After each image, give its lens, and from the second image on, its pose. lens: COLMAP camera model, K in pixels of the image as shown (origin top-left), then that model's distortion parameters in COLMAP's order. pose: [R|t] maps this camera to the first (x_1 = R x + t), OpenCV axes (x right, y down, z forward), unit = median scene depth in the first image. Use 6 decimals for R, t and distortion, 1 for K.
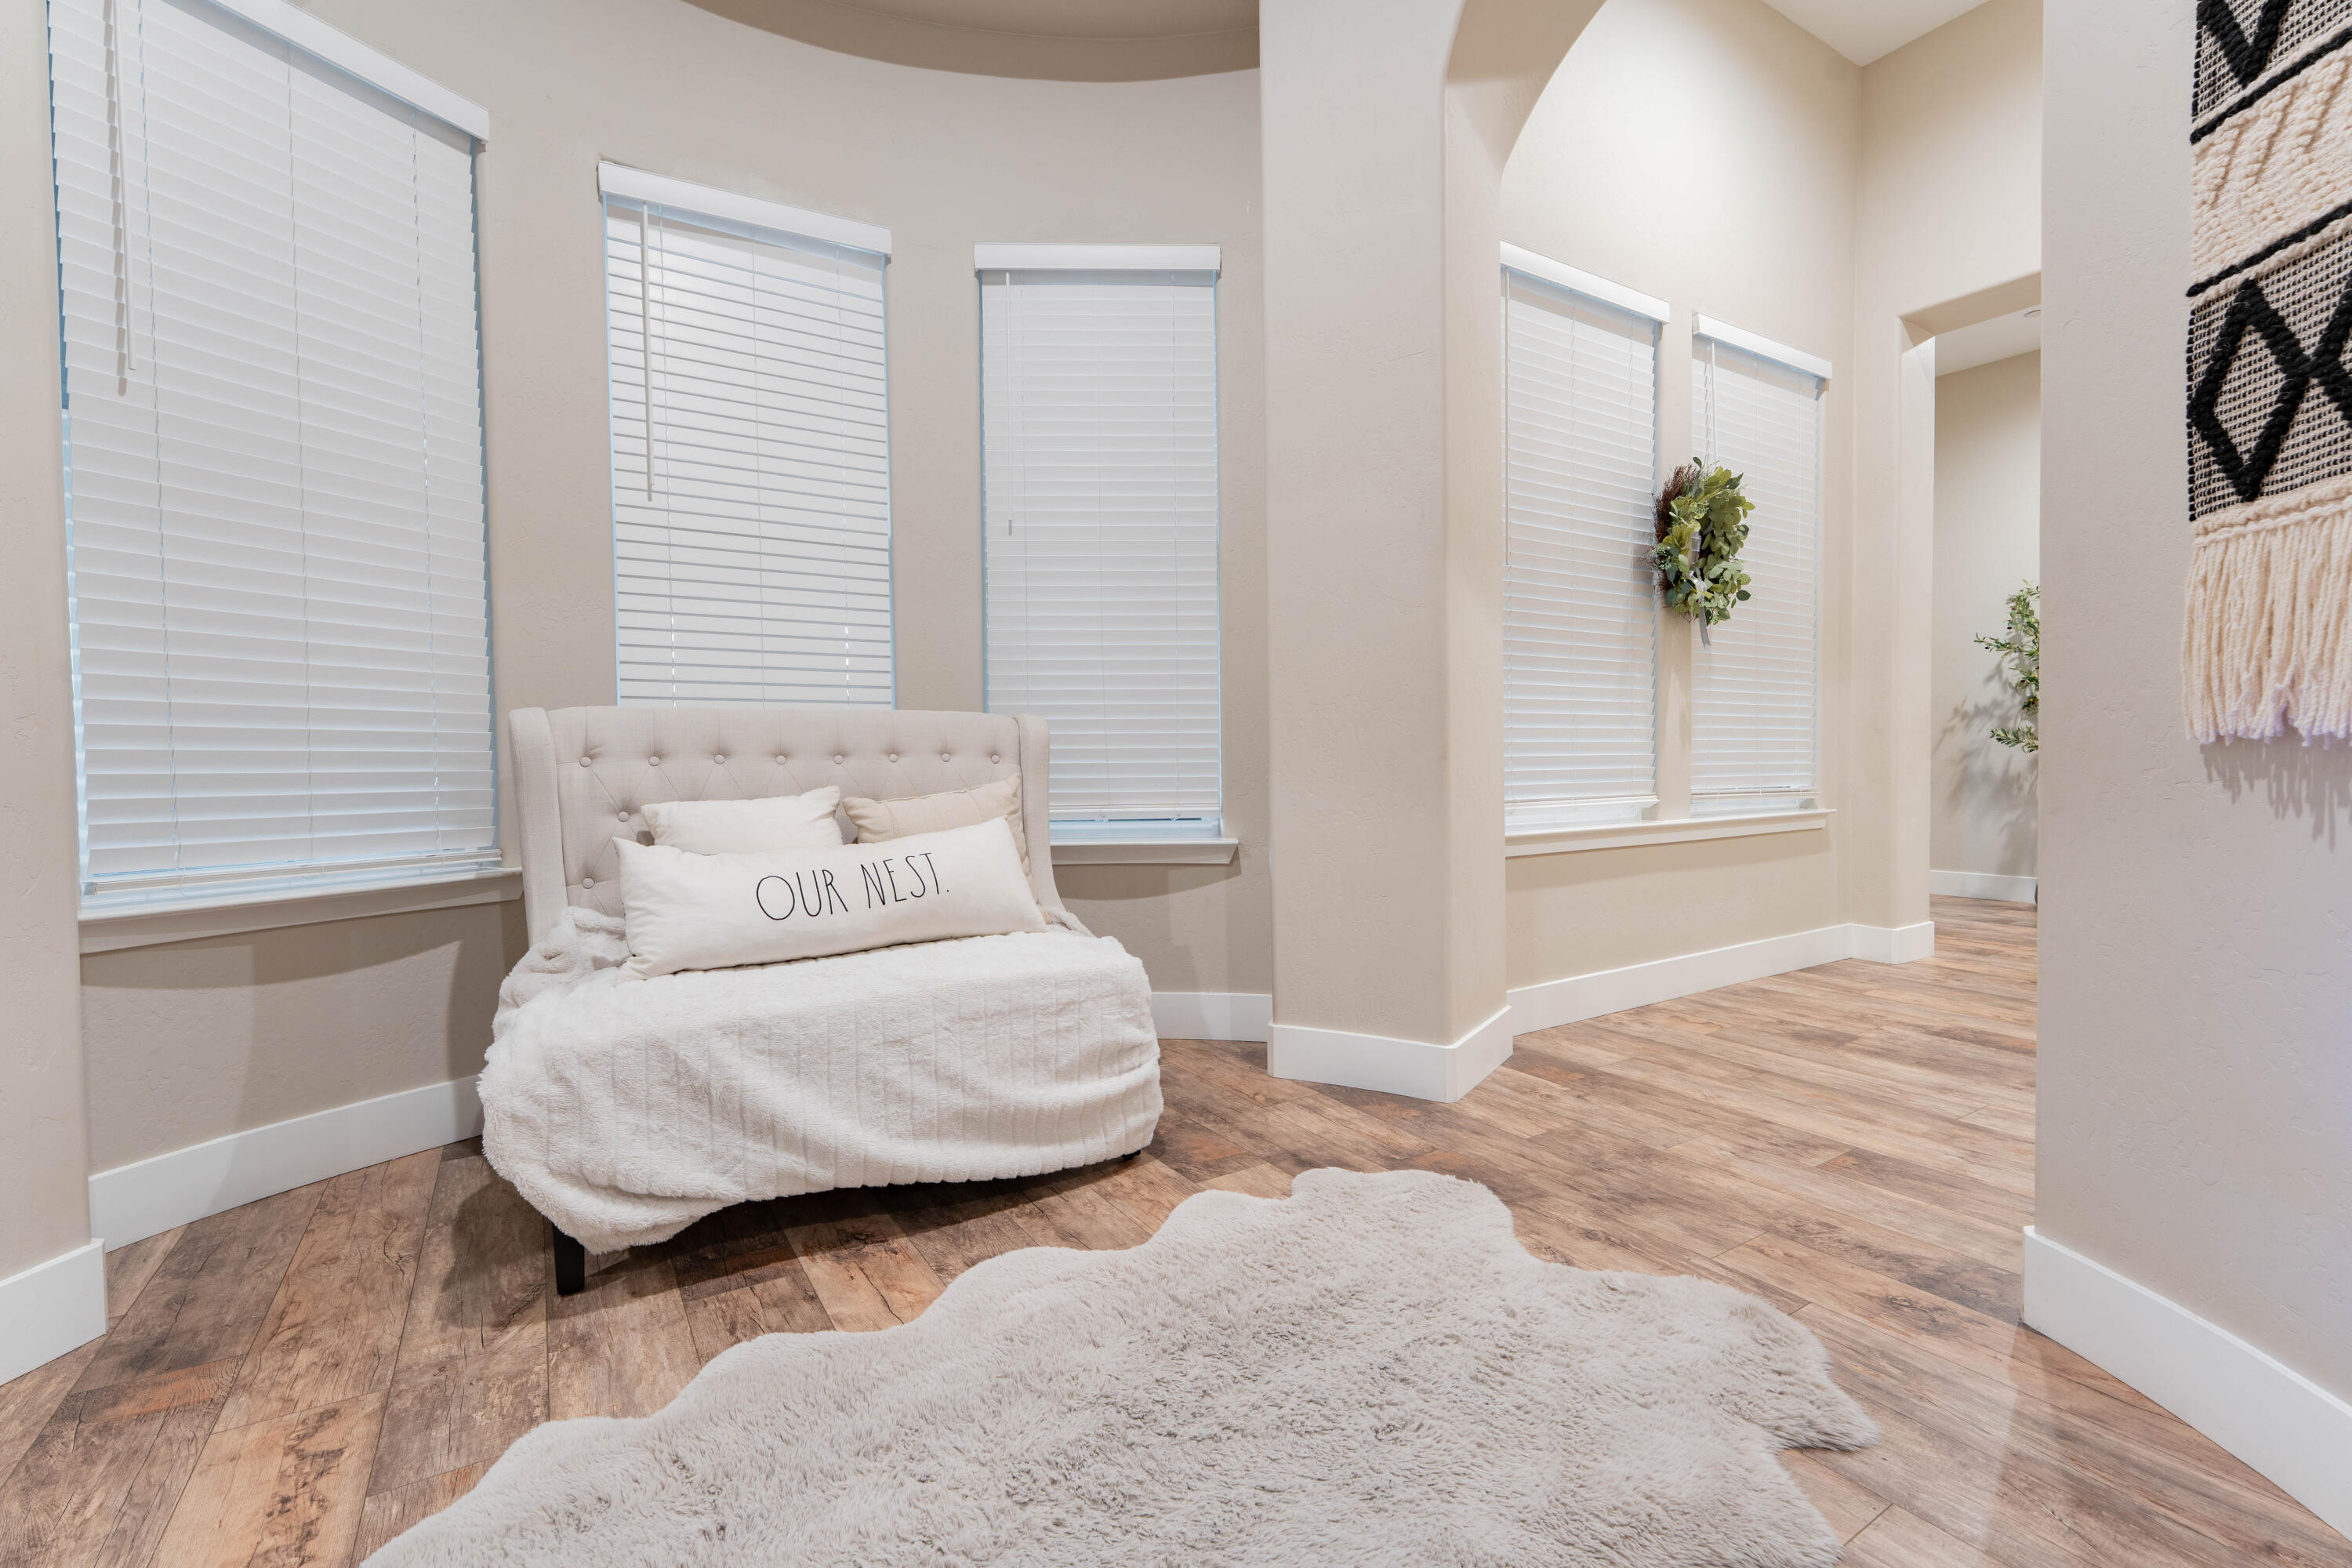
lens RADIAL K [[1020.3, 0, 1193.8], [0, 1020.3, 785.4], [0, 0, 1]] dist [0.002142, -0.001114]
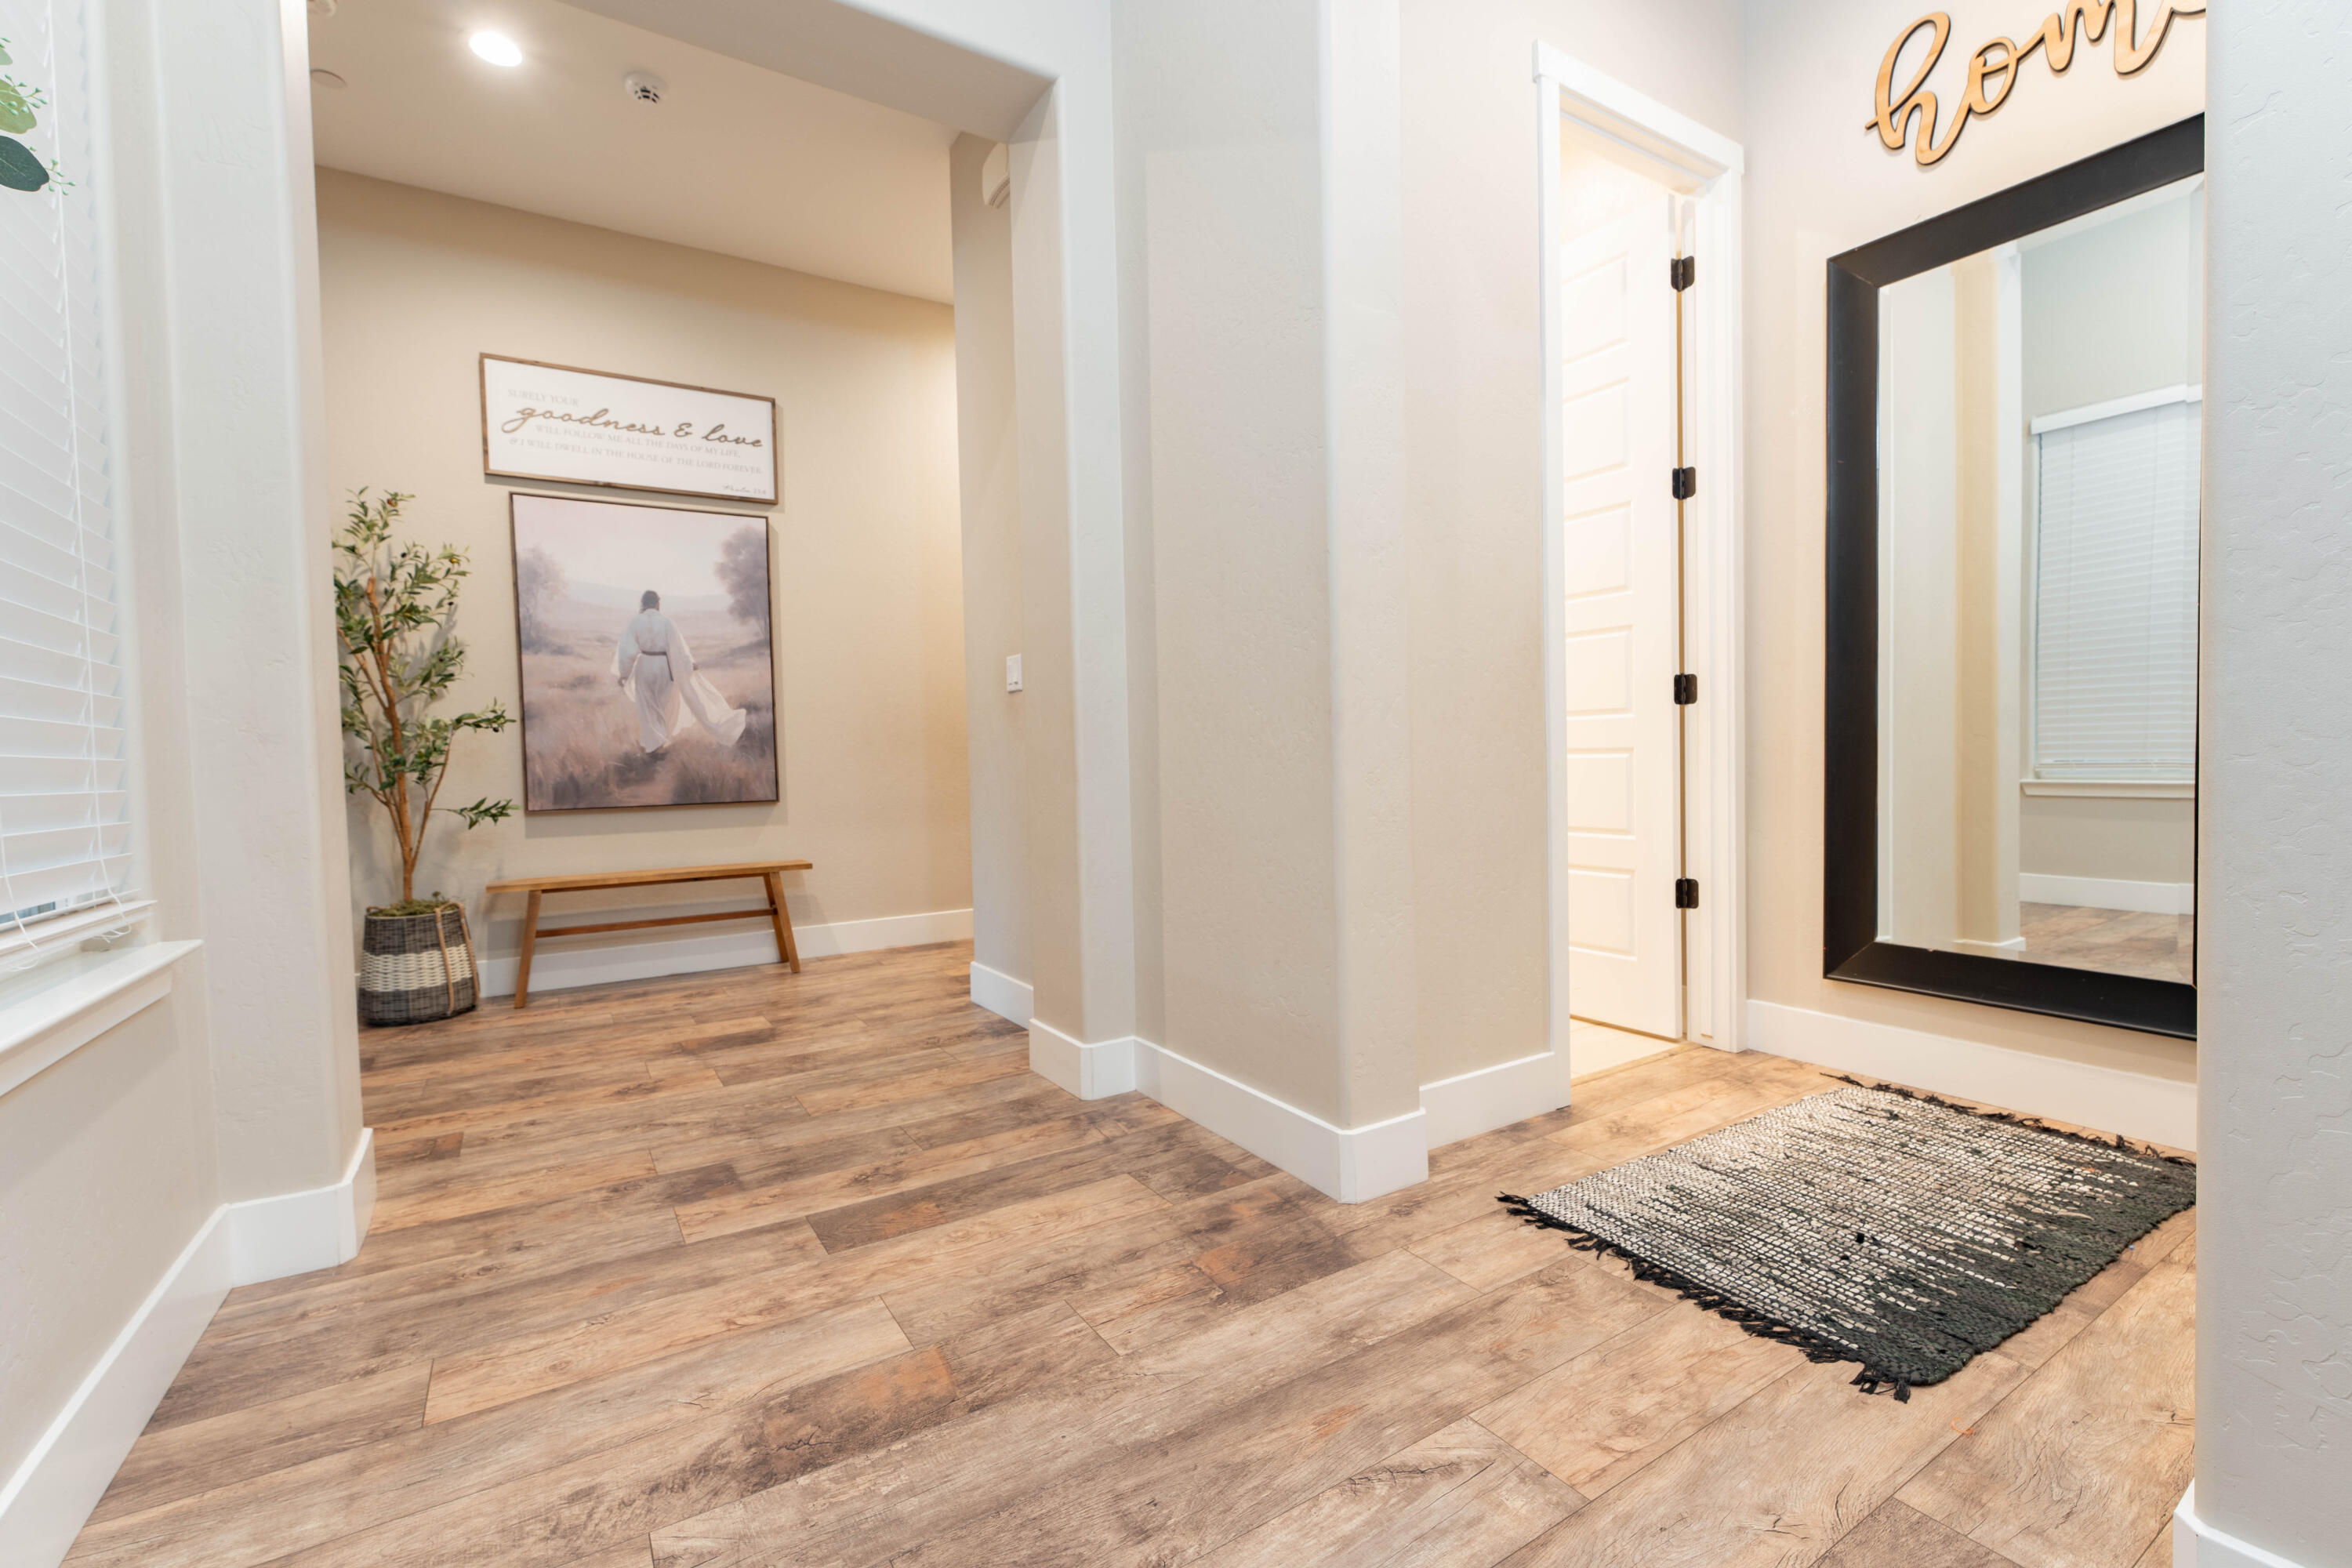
lens RADIAL K [[1020.3, 0, 1176.4], [0, 1020.3, 788.0], [0, 0, 1]] dist [0.002142, -0.001114]
pose [[0.019161, -0.024621, 0.999513, 0.290236], [0.052890, 0.998322, 0.023578, -0.027006], [-0.998416, 0.052413, 0.020431, 0.715118]]
